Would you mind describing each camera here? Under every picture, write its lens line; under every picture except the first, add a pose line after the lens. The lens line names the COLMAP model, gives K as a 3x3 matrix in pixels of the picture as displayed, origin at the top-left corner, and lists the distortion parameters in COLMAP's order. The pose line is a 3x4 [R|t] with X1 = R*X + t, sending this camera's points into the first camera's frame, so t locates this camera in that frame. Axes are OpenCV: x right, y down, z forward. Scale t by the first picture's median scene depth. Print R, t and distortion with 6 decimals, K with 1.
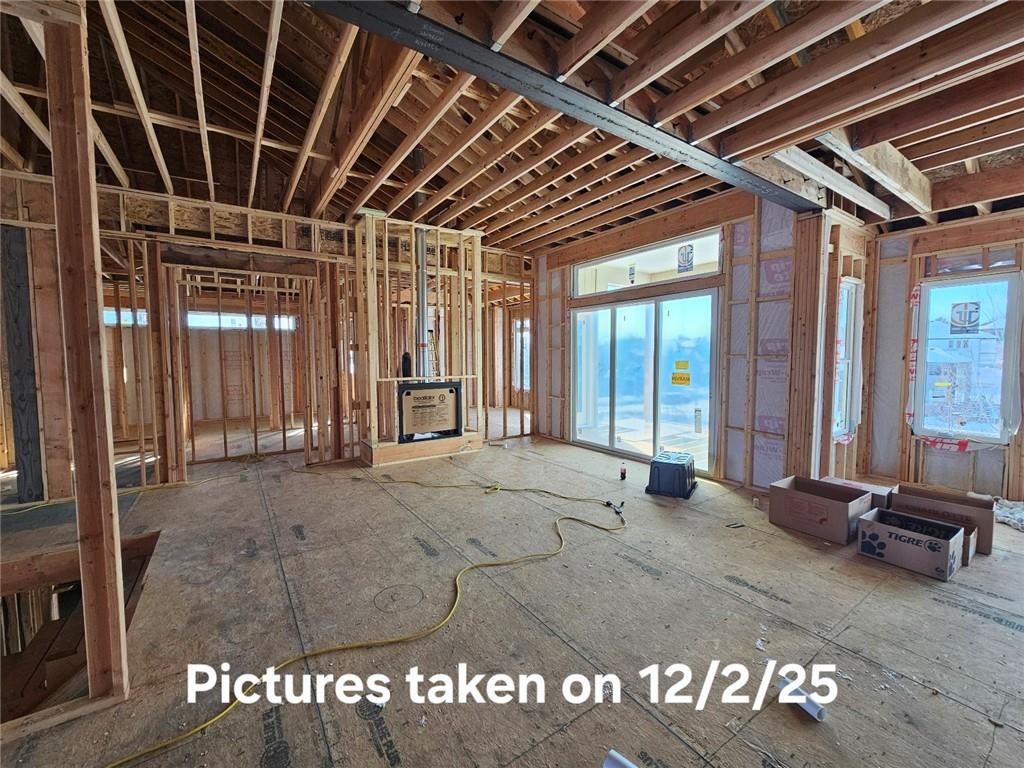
lens RADIAL K [[413.2, 0, 514.5], [0, 413.2, 382.8], [0, 0, 1]] dist [0.002757, -0.001129]
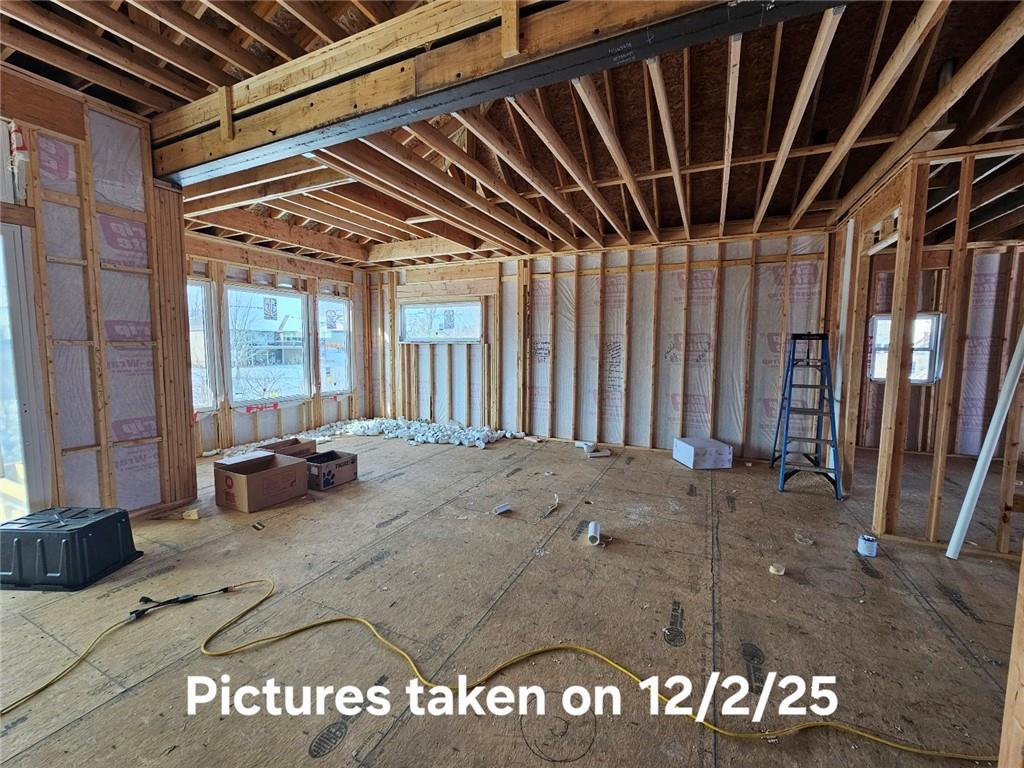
lens RADIAL K [[413.2, 0, 515.7], [0, 413.2, 381.9], [0, 0, 1]] dist [0.002757, -0.001129]
pose [[-0.506193, -0.070712, 0.859517, -0.502605], [0.049096, 0.992654, 0.110579, -0.047299], [-0.861022, 0.098173, -0.499002, 0.882432]]
